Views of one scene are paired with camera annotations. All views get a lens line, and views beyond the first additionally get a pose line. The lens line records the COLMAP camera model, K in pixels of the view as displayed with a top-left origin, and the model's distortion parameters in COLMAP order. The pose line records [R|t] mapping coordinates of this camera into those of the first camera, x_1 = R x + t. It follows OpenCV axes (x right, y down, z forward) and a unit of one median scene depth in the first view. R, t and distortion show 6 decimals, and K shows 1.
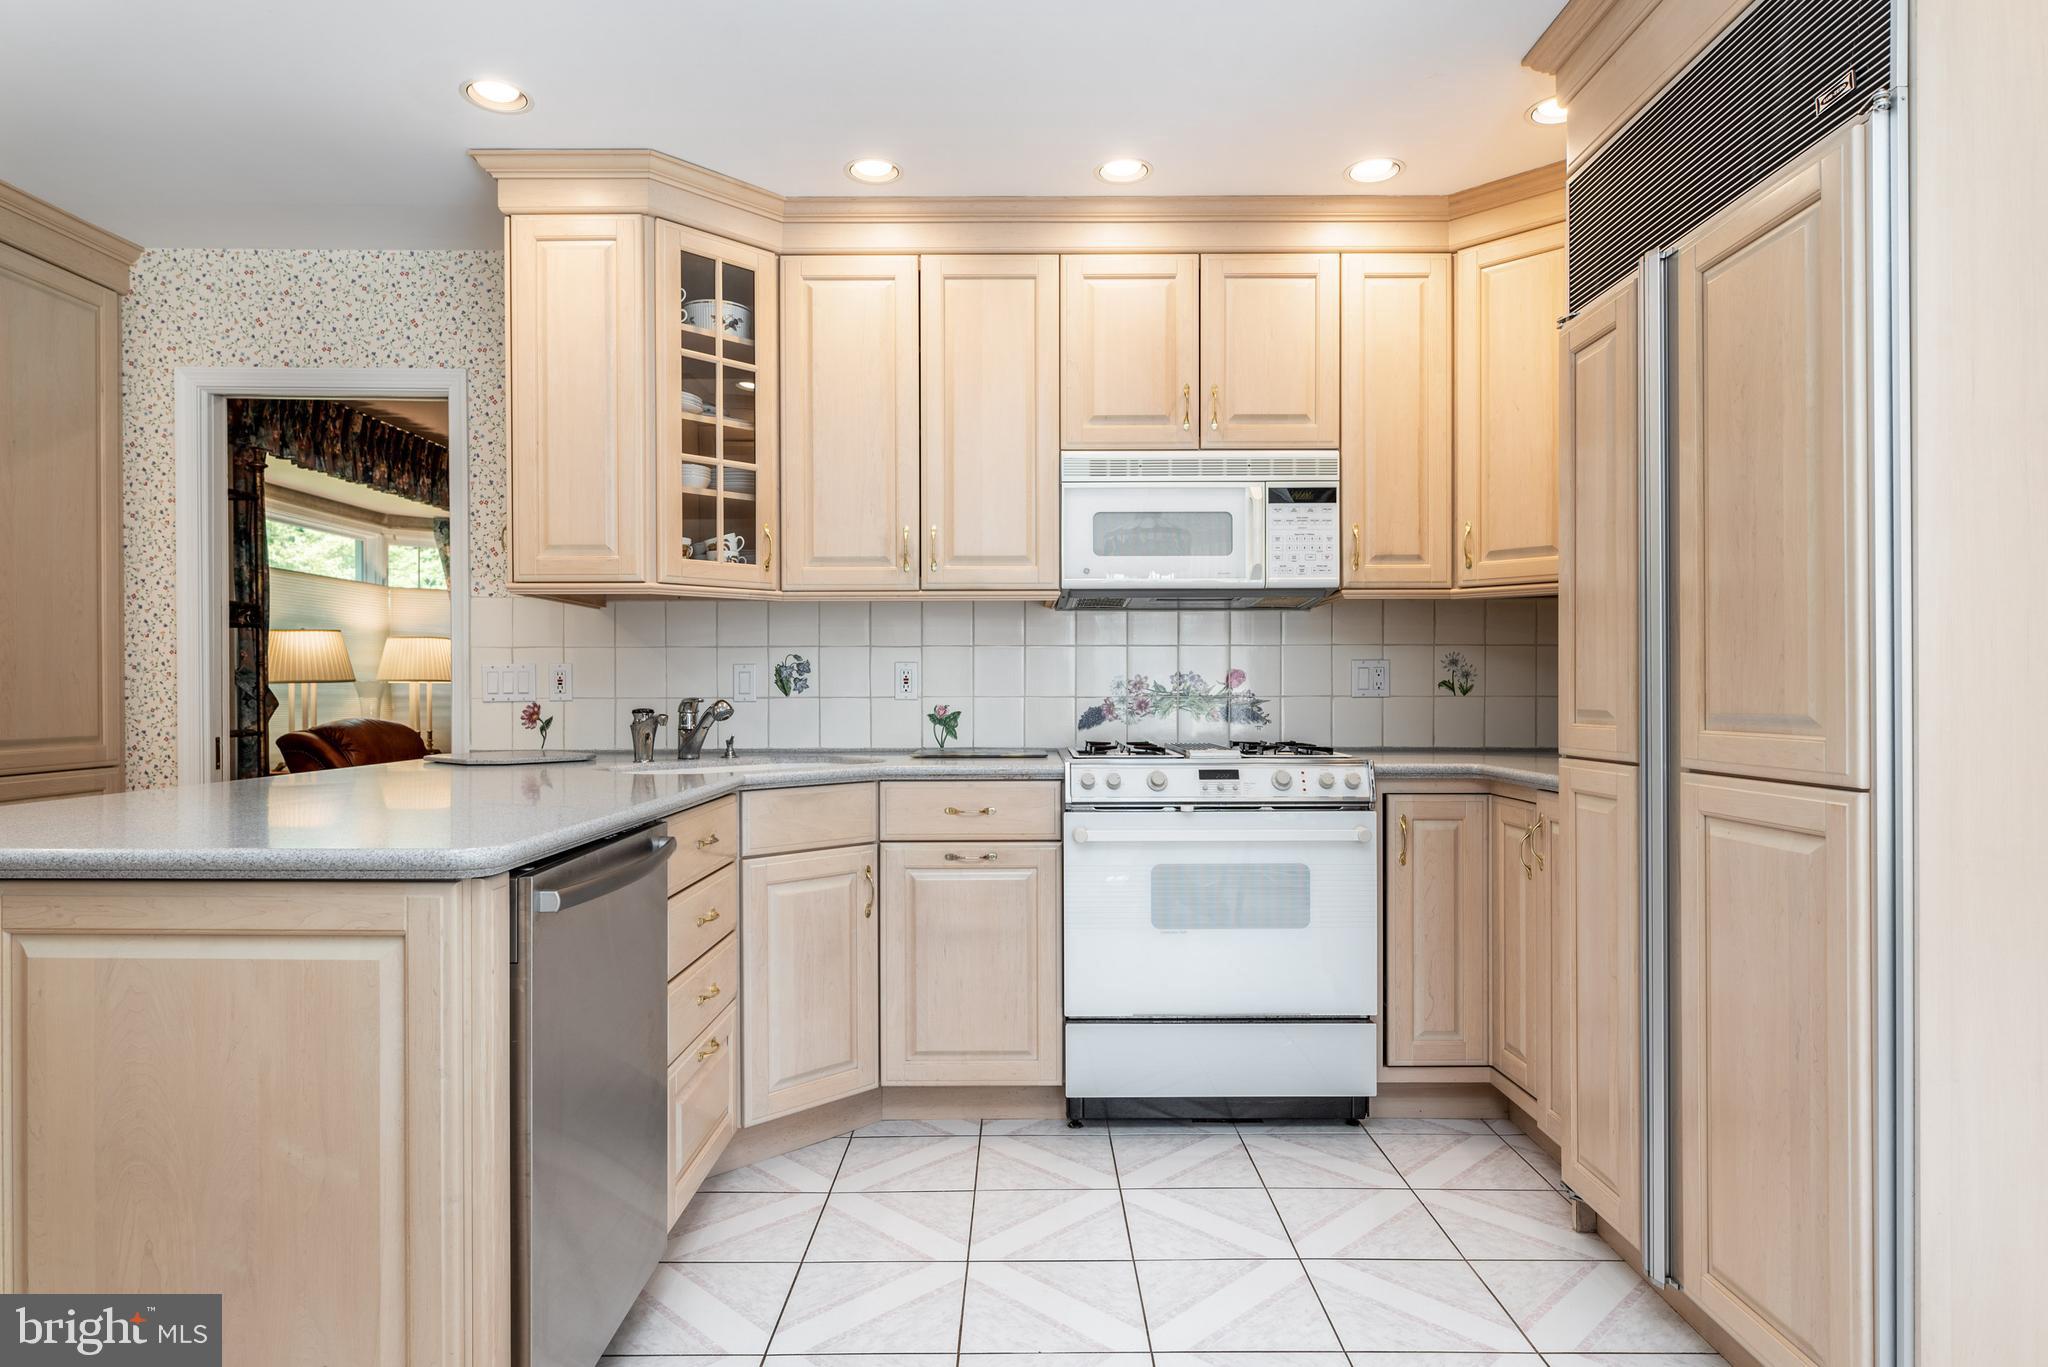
lens RADIAL K [[1175.9, 0, 1030.0], [0, 1175.9, 695.1], [0, 0, 1]] dist [-0.009509, 0.001795]
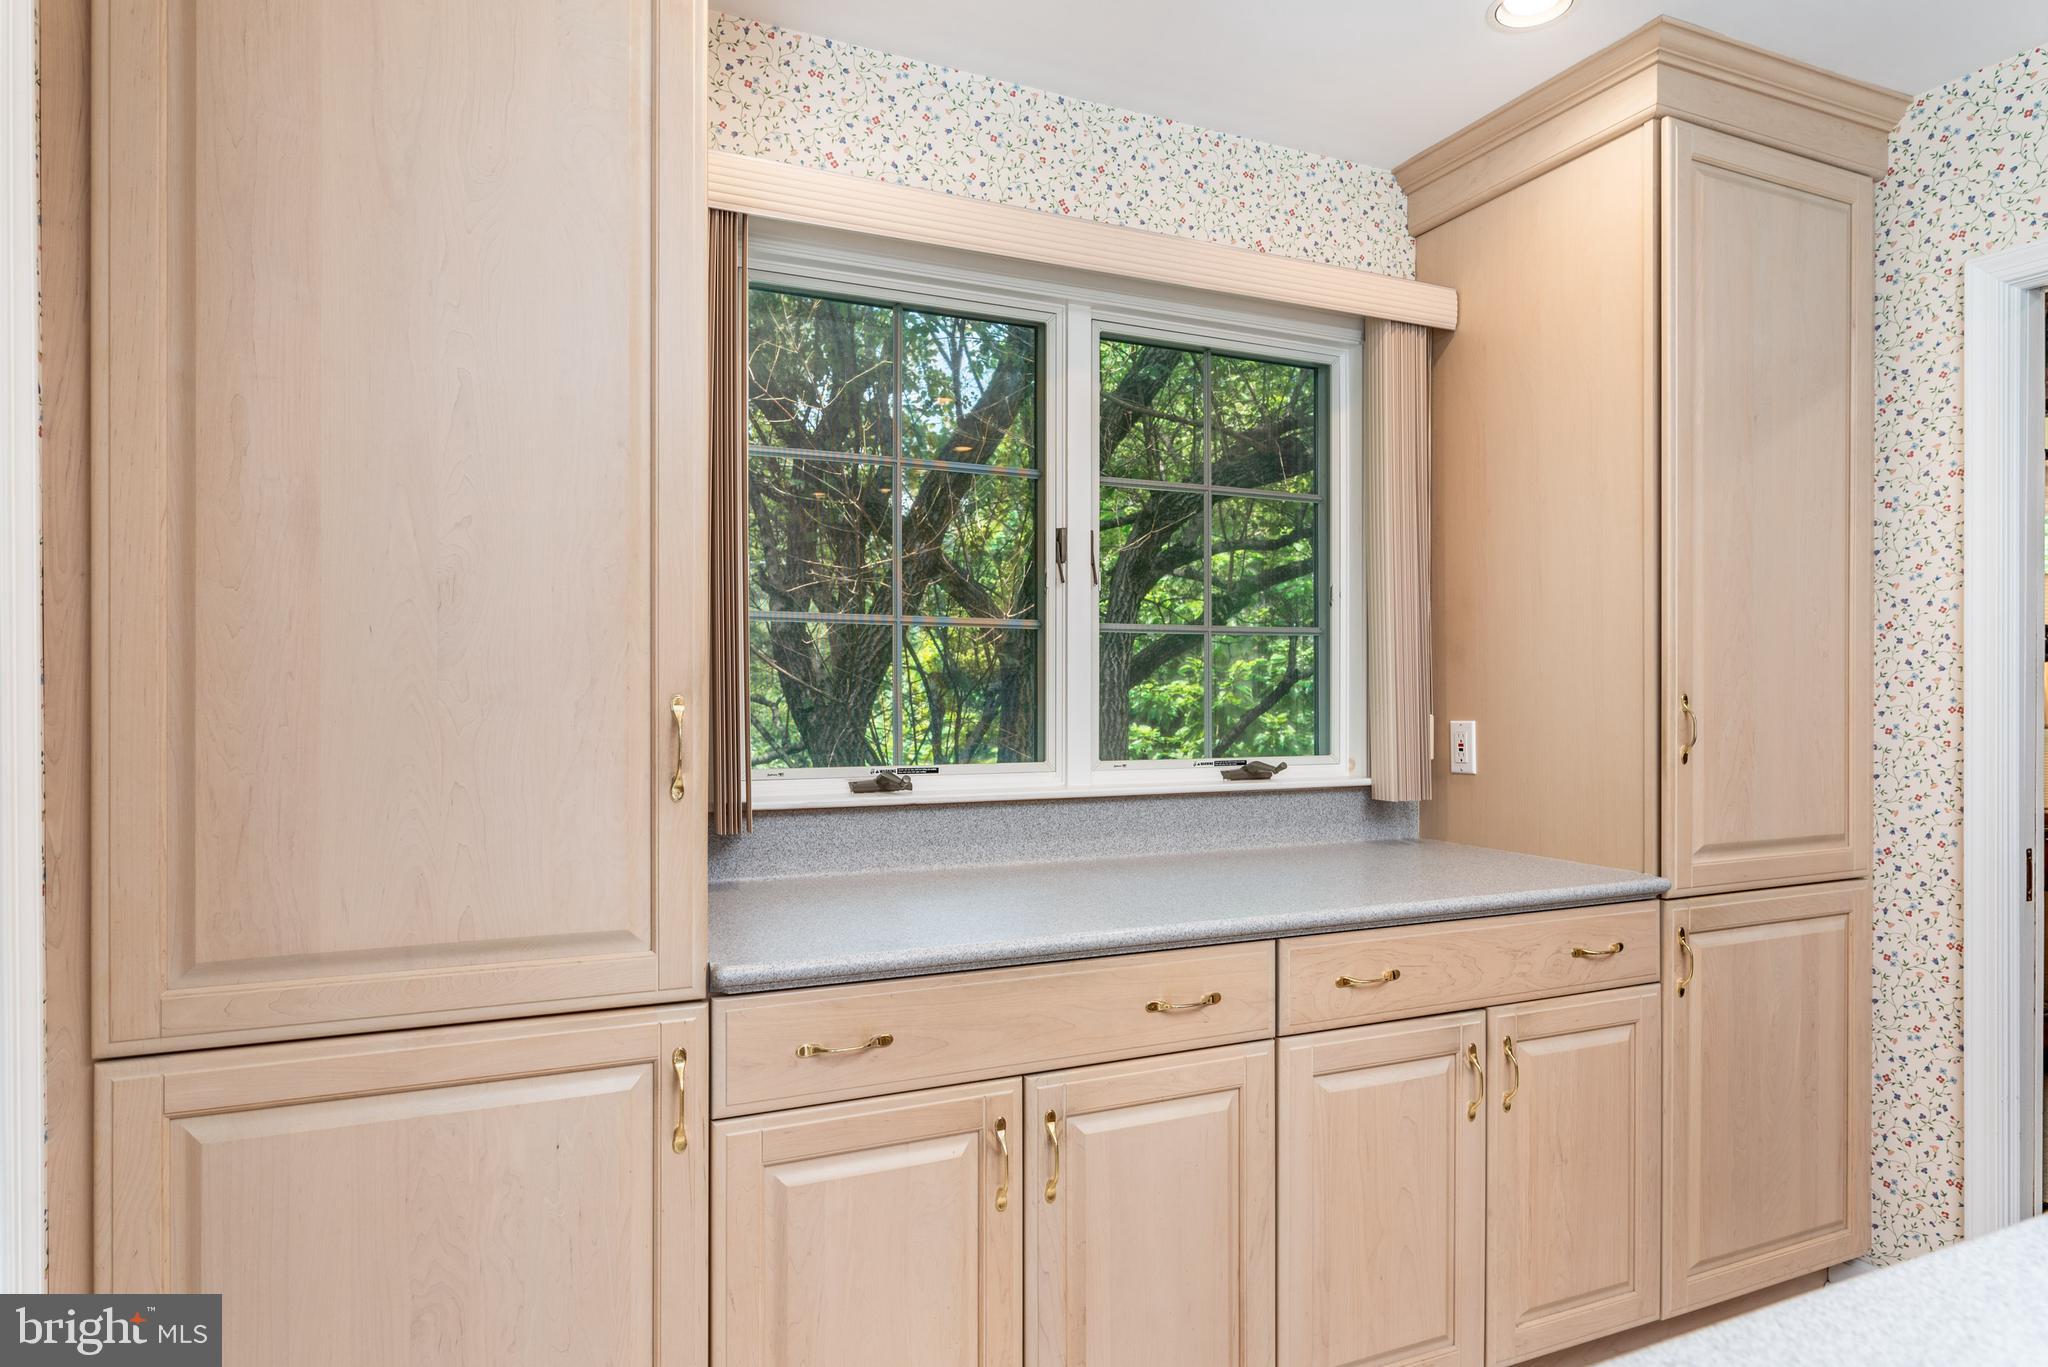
lens RADIAL K [[1175.9, 0, 1015.1], [0, 1175.9, 696.2], [0, 0, 1]] dist [-0.009509, 0.001795]
pose [[0.405883, 0.006840, -0.913899, -0.359477], [-0.009771, 0.999947, 0.003145, -0.041447], [0.913873, 0.007653, 0.405929, 0.273004]]
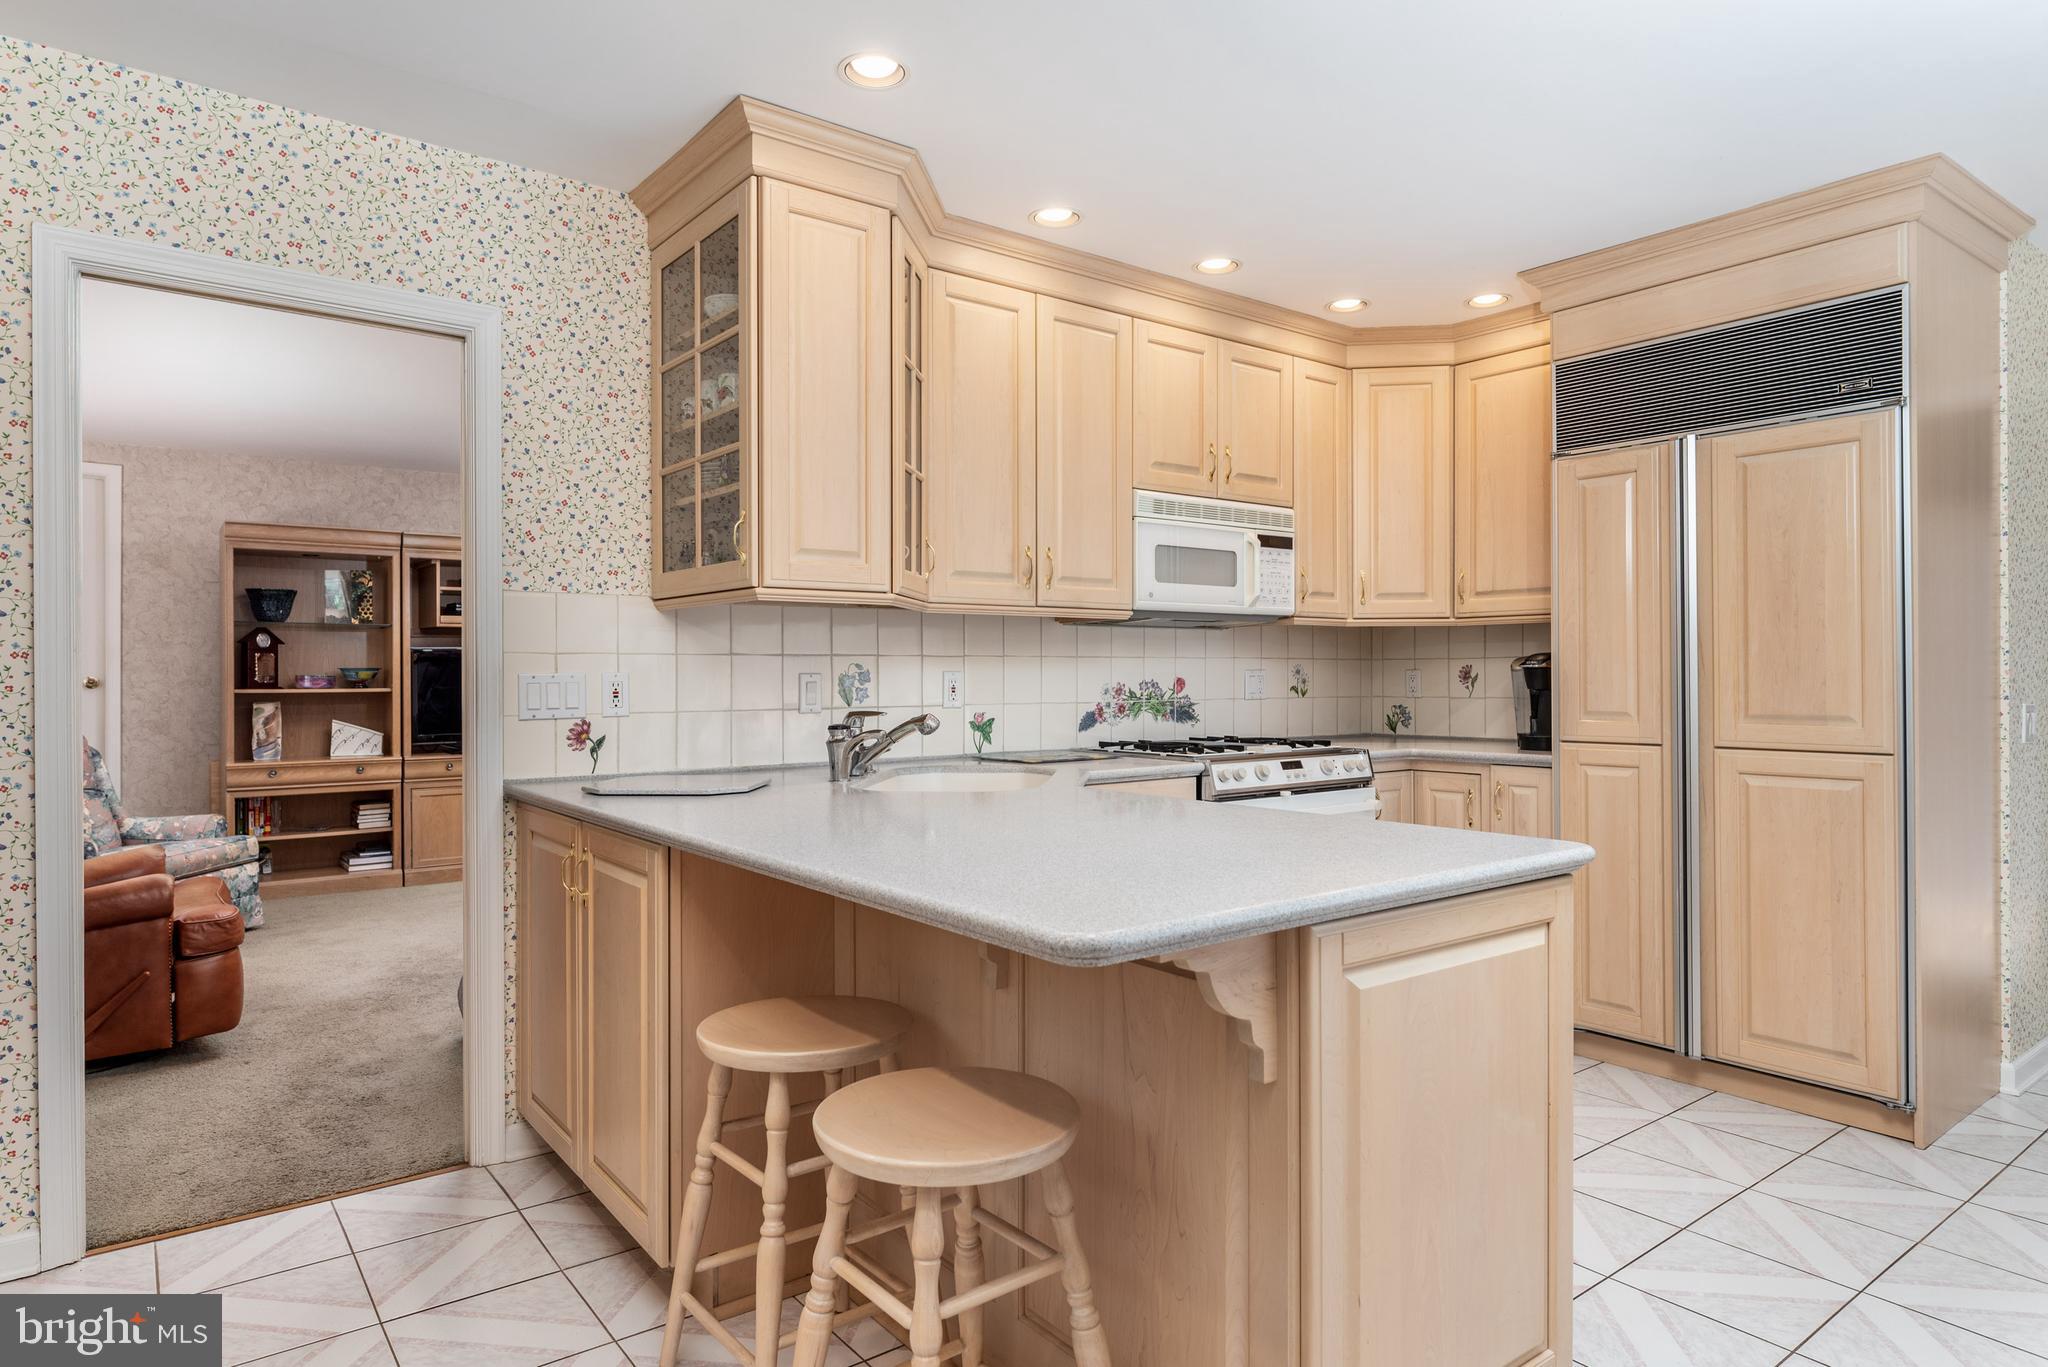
lens RADIAL K [[1175.9, 0, 1039.3], [0, 1175.9, 673.8], [0, 0, 1]] dist [-0.009509, 0.001795]
pose [[0.794273, -0.000286, 0.607561, -0.676793], [0.004497, 0.999975, -0.005408, -0.020161], [-0.607544, 0.007028, 0.794255, 0.135776]]
